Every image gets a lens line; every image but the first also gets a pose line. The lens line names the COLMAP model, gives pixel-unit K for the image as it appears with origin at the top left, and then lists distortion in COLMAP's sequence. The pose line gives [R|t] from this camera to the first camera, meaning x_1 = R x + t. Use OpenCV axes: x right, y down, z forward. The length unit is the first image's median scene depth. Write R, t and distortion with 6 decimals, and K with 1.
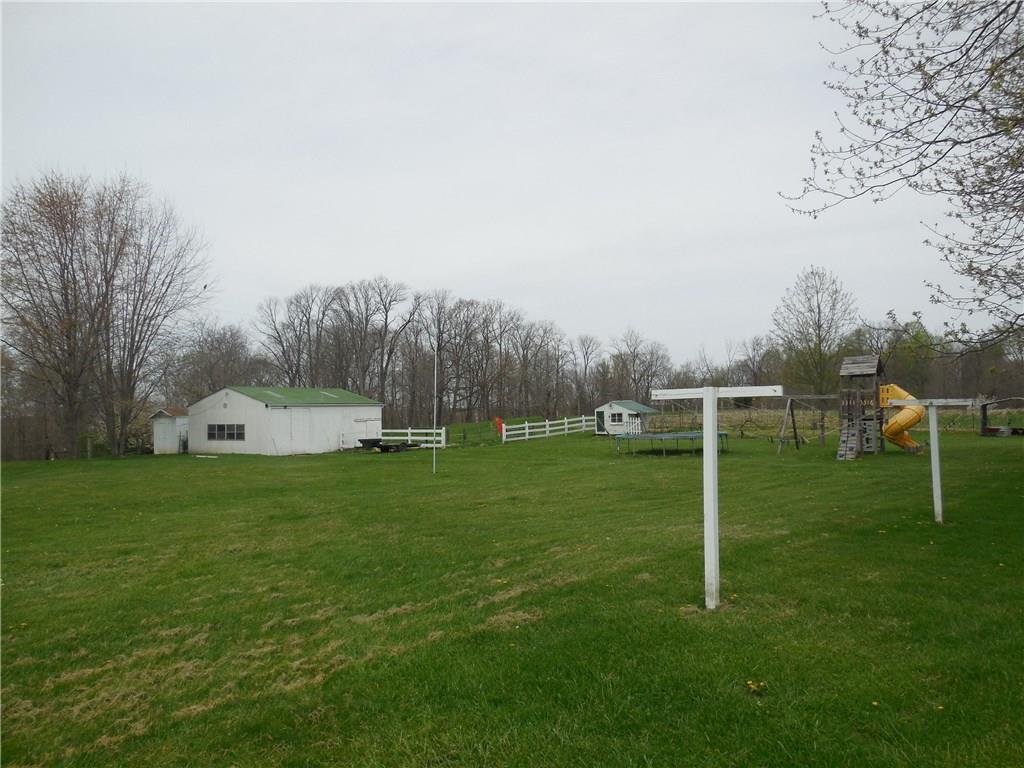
lens RADIAL K [[784.5, 0, 524.2], [0, 784.5, 402.5], [0, 0, 1]] dist [-0.011459, 0.004096]
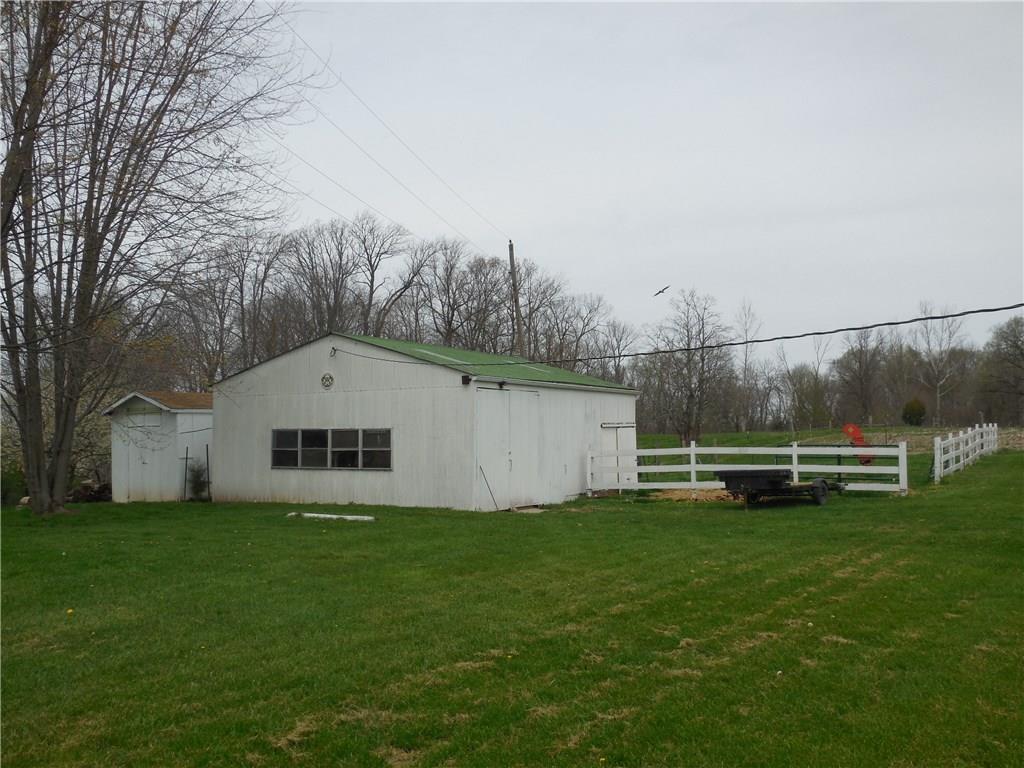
lens RADIAL K [[1015.3, 0, 509.2], [0, 1015.3, 342.0], [0, 0, 1]] dist [-0.006996, 0.000000]
pose [[0.997639, 0.016988, 0.066542, -0.273333], [-0.011598, 0.996681, -0.080571, 0.020381], [-0.067690, 0.079609, 0.994525, 0.405381]]
